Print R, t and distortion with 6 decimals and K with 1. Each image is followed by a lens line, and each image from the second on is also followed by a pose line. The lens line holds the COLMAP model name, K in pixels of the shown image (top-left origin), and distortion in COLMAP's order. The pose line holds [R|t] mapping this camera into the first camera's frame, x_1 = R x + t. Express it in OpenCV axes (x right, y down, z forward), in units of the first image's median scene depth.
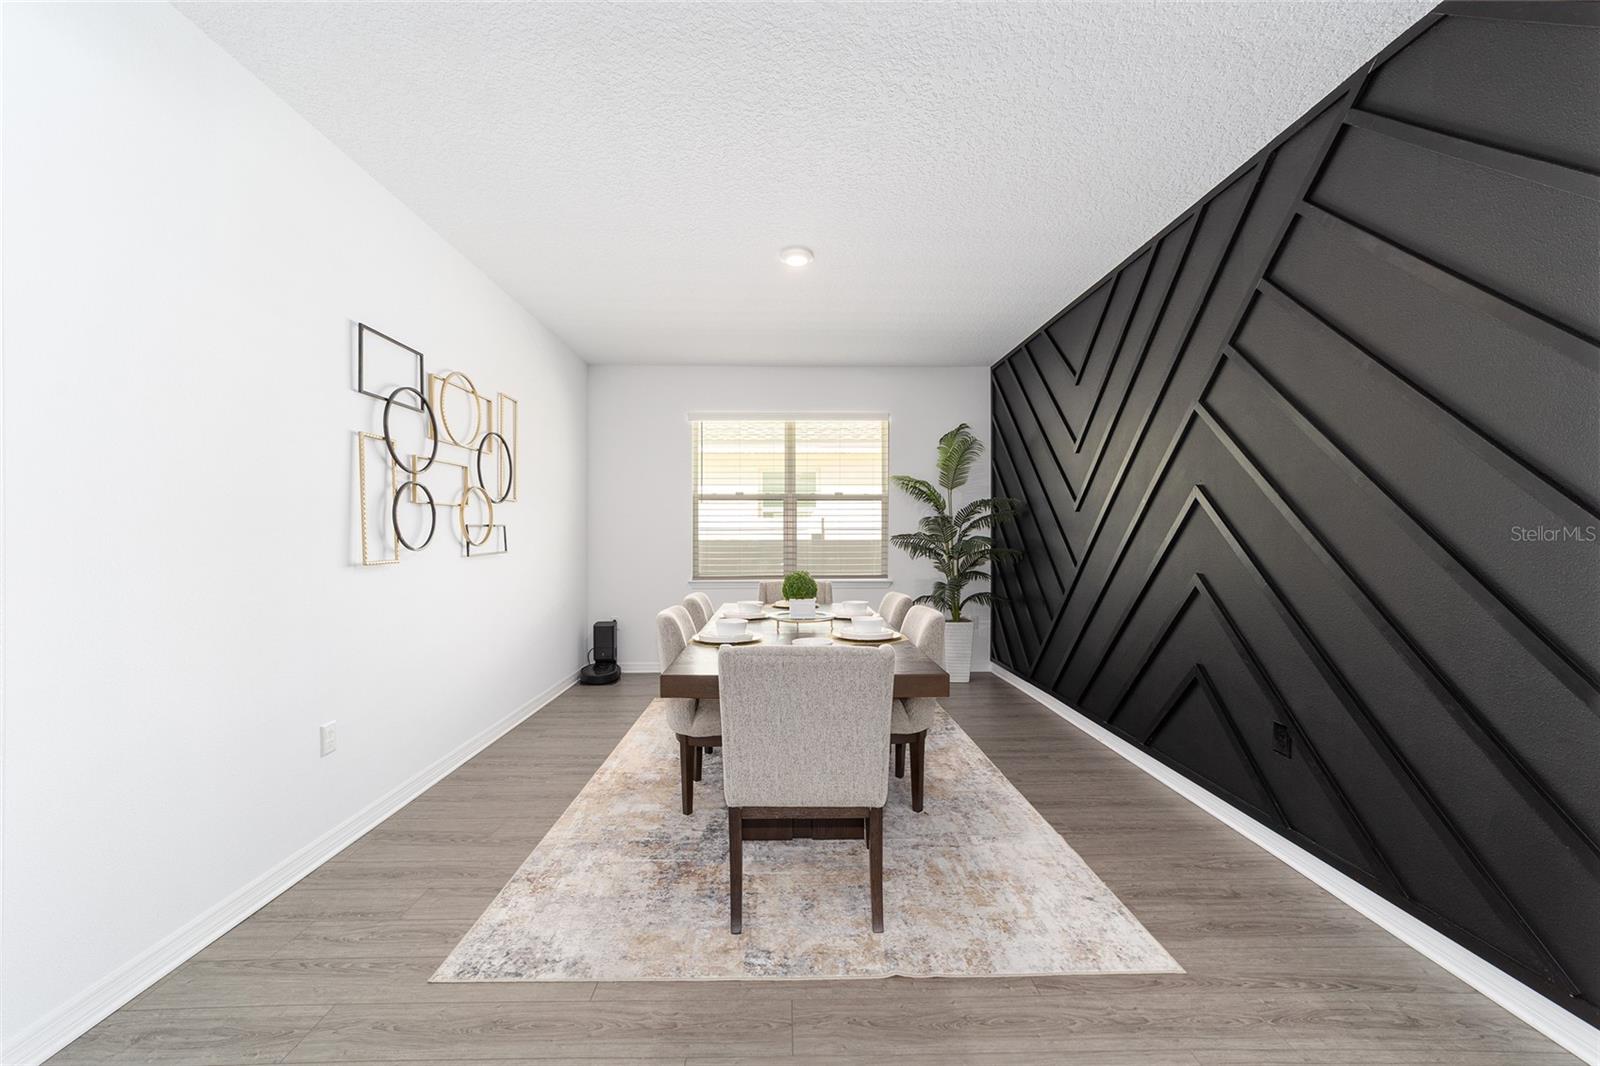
lens RADIAL K [[611.6, 0, 787.8], [0, 611.6, 533.3], [0, 0, 1]] dist [-0.012576, 0.006491]
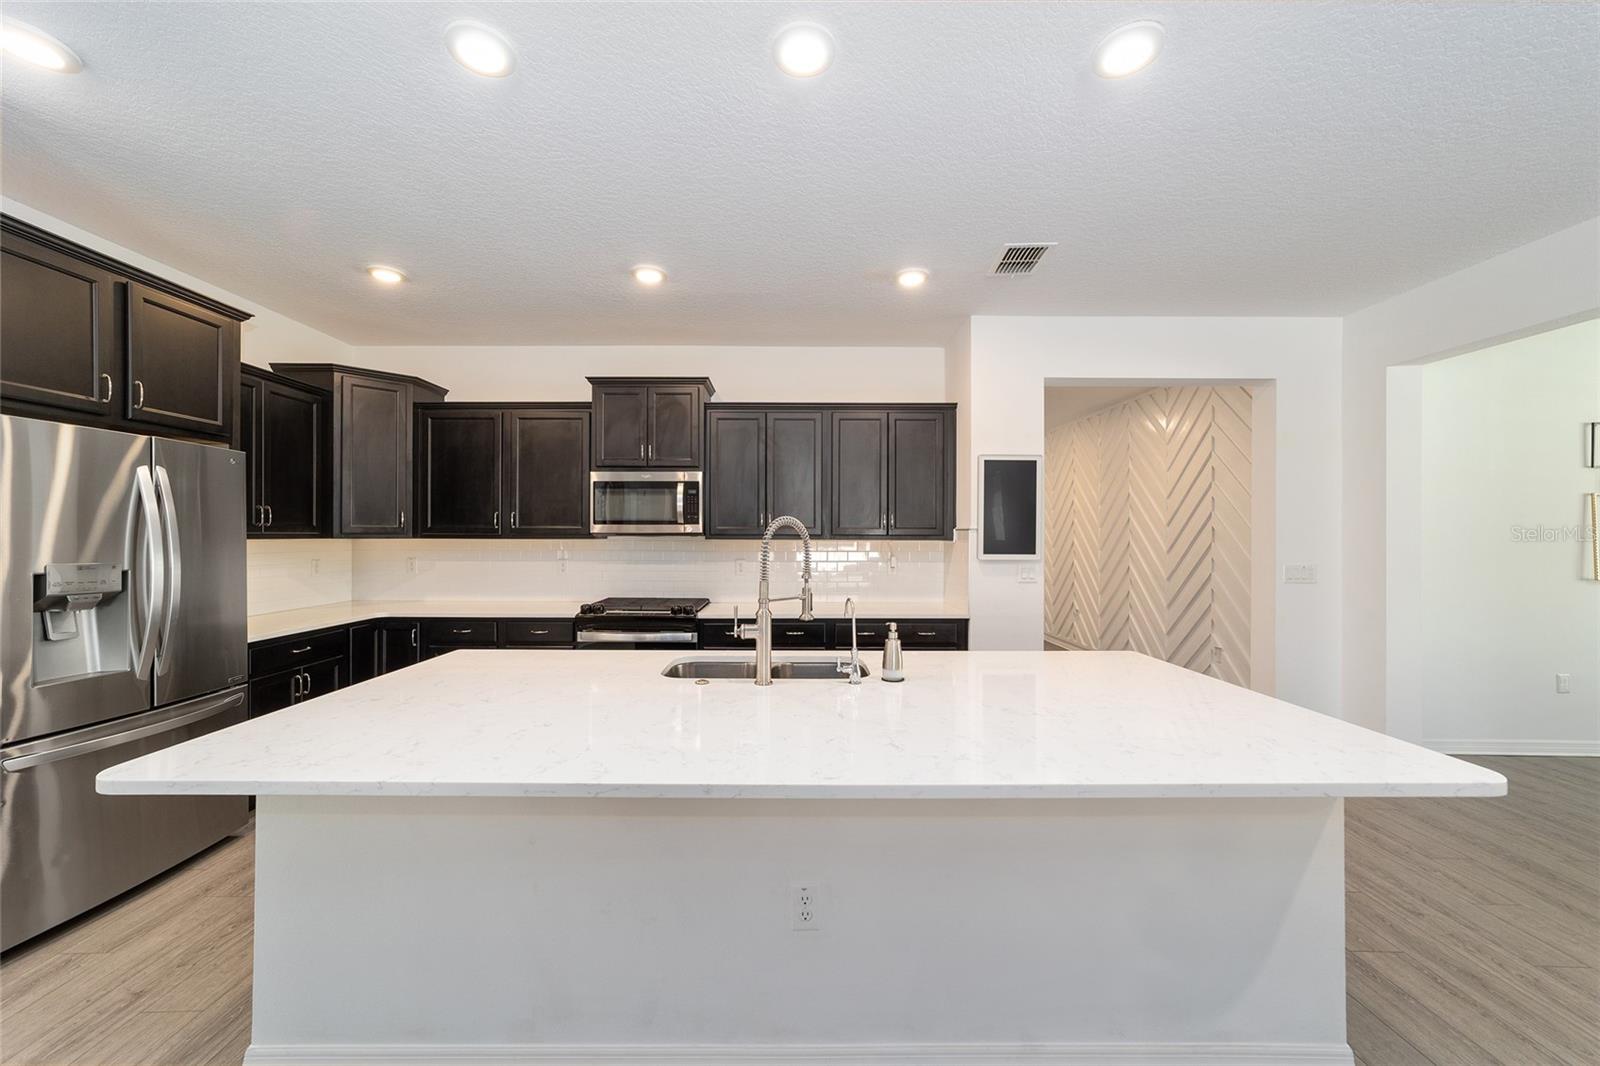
lens RADIAL K [[611.6, 0, 791.6], [0, 611.6, 536.7], [0, 0, 1]] dist [-0.012576, 0.006491]
pose [[-0.004850, 0.004283, -0.999979, 0.582431], [-0.001101, 0.999990, 0.004288, -0.042255], [0.999988, 0.001122, -0.004845, -0.696645]]
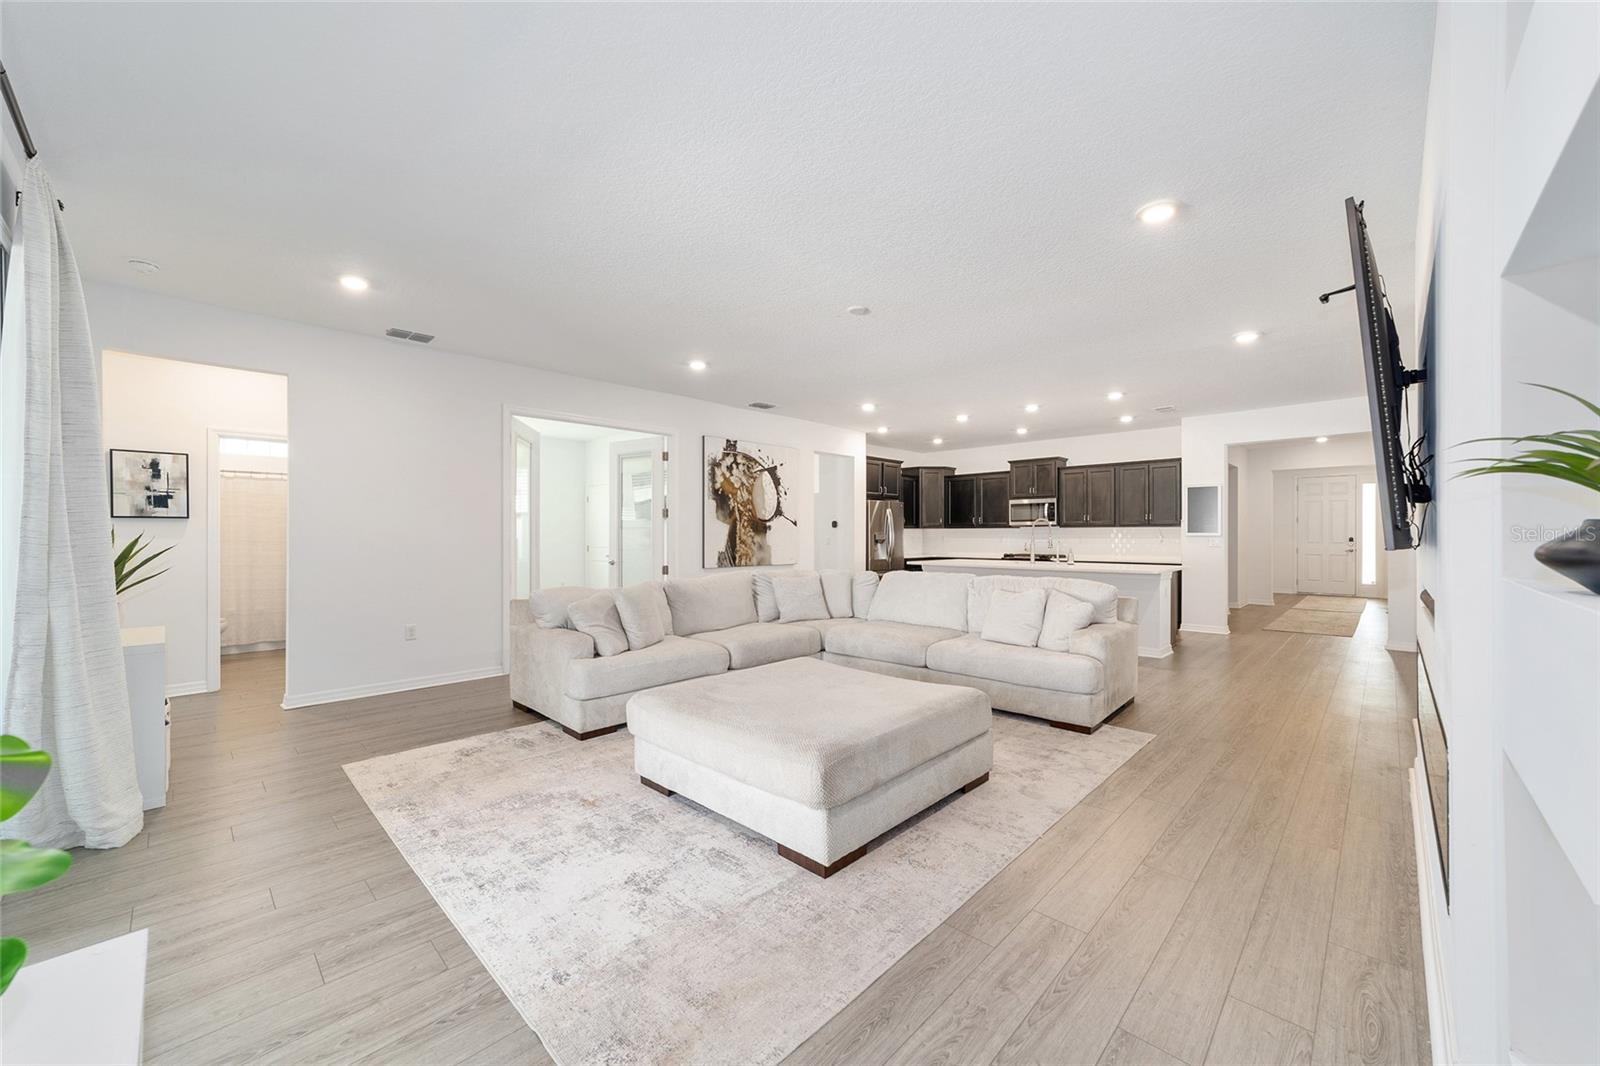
lens RADIAL K [[611.6, 0, 795.3], [0, 611.6, 541.8], [0, 0, 1]] dist [-0.012576, 0.006491]
pose [[-0.702565, 0.010425, -0.711543, 2.042343], [0.003772, 0.999933, 0.010925, -0.004859], [0.711609, 0.004992, -0.702558, 0.146139]]
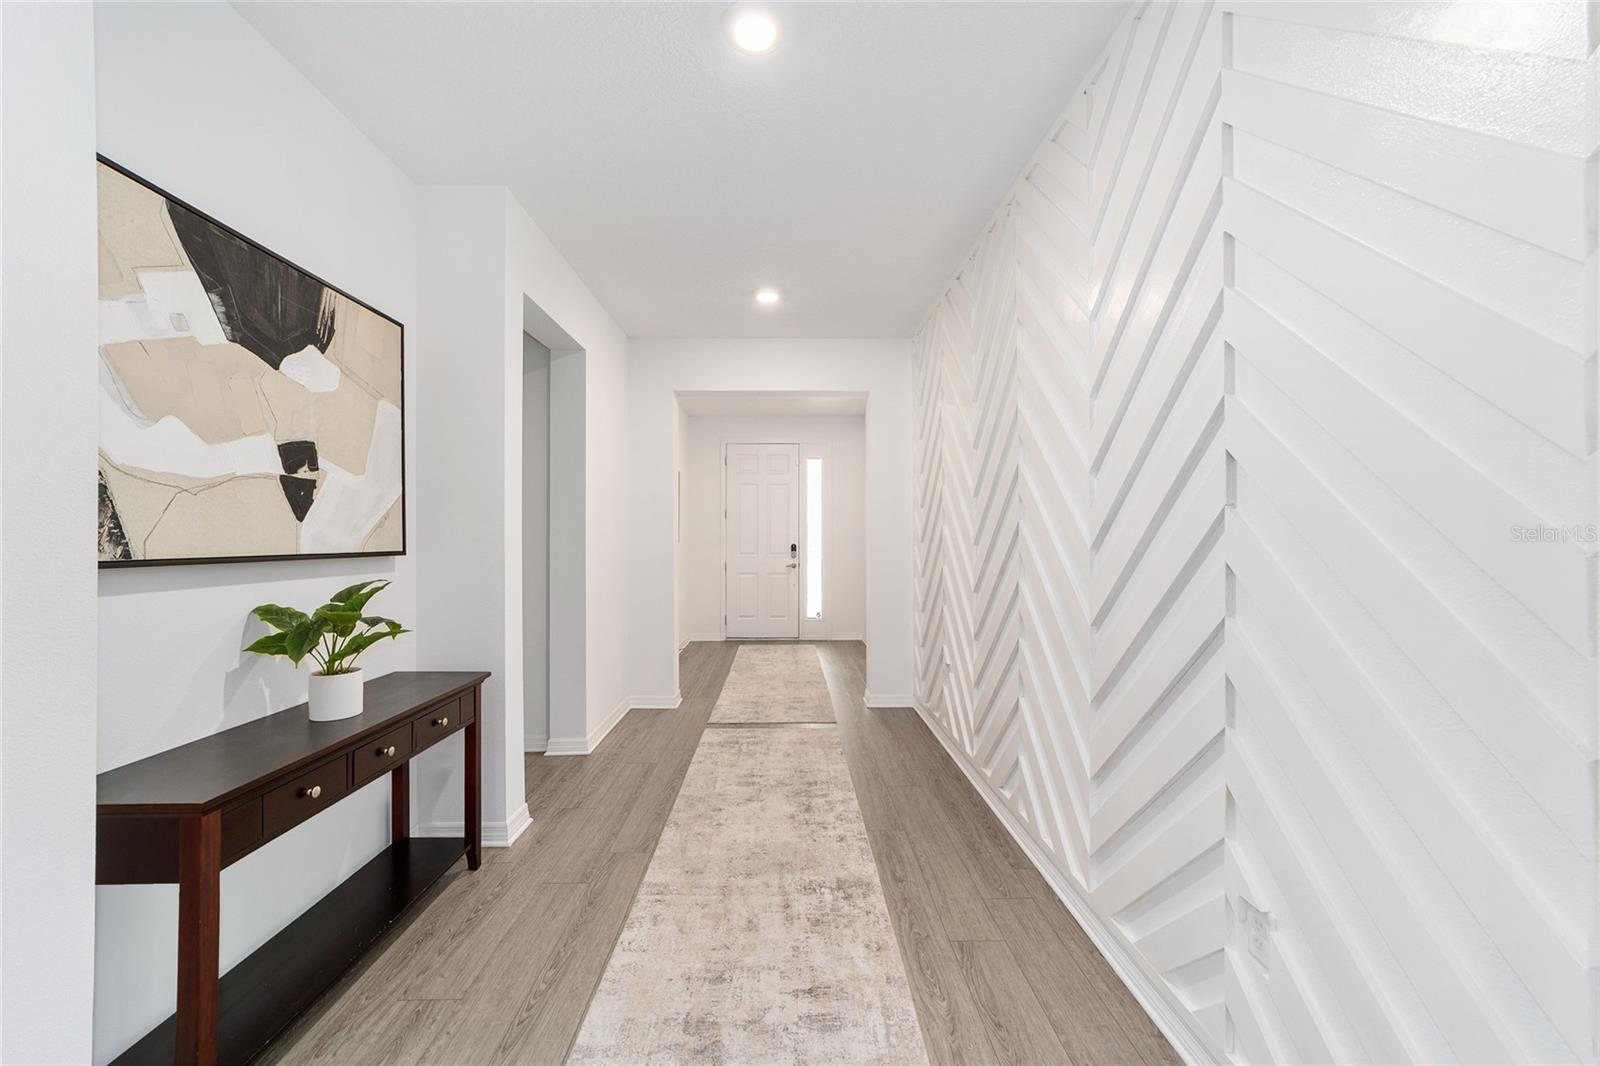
lens RADIAL K [[611.6, 0, 800.6], [0, 611.6, 531.2], [0, 0, 1]] dist [-0.012576, 0.006491]
pose [[0.024649, -0.007445, -0.999668, -0.386335], [-0.001632, 0.999971, -0.007487, -0.009795], [0.999695, 0.001816, 0.024636, -0.053529]]
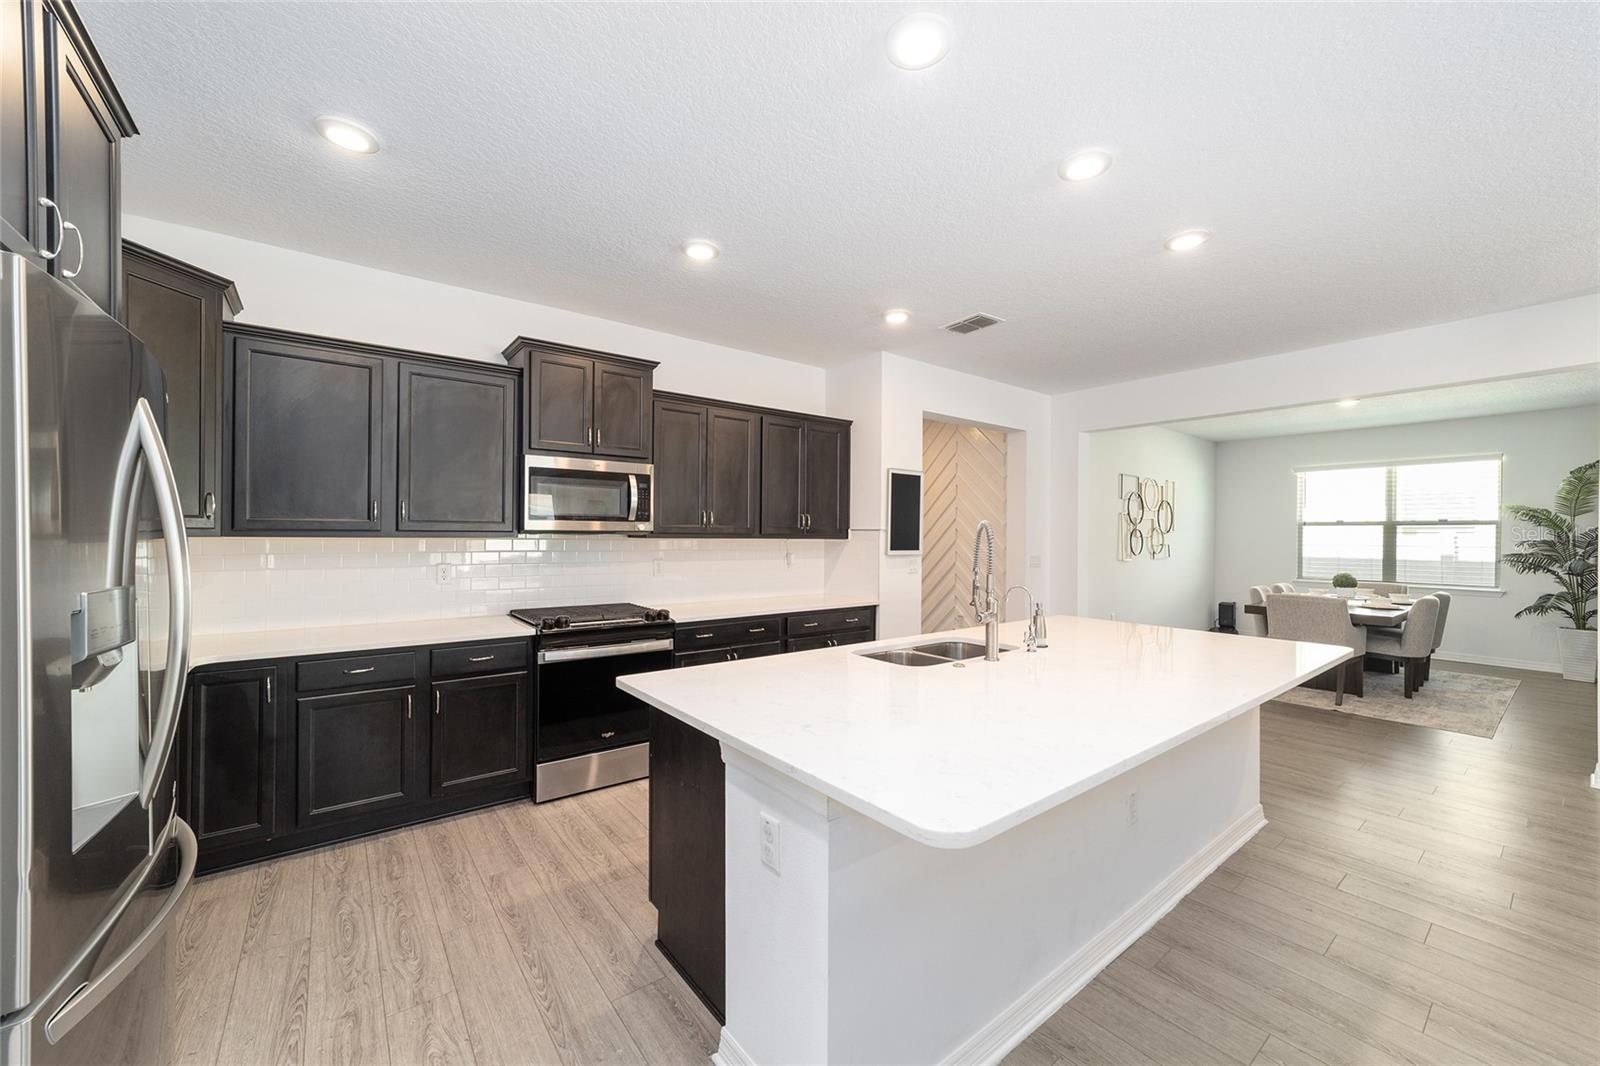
lens RADIAL K [[611.6, 0, 791.4], [0, 611.6, 537.4], [0, 0, 1]] dist [-0.012576, 0.006491]
pose [[0.599663, 0.009050, -0.800202, 0.428899], [-0.006853, 0.999957, 0.006174, -0.041849], [0.800223, 0.001781, 0.599699, -1.288353]]
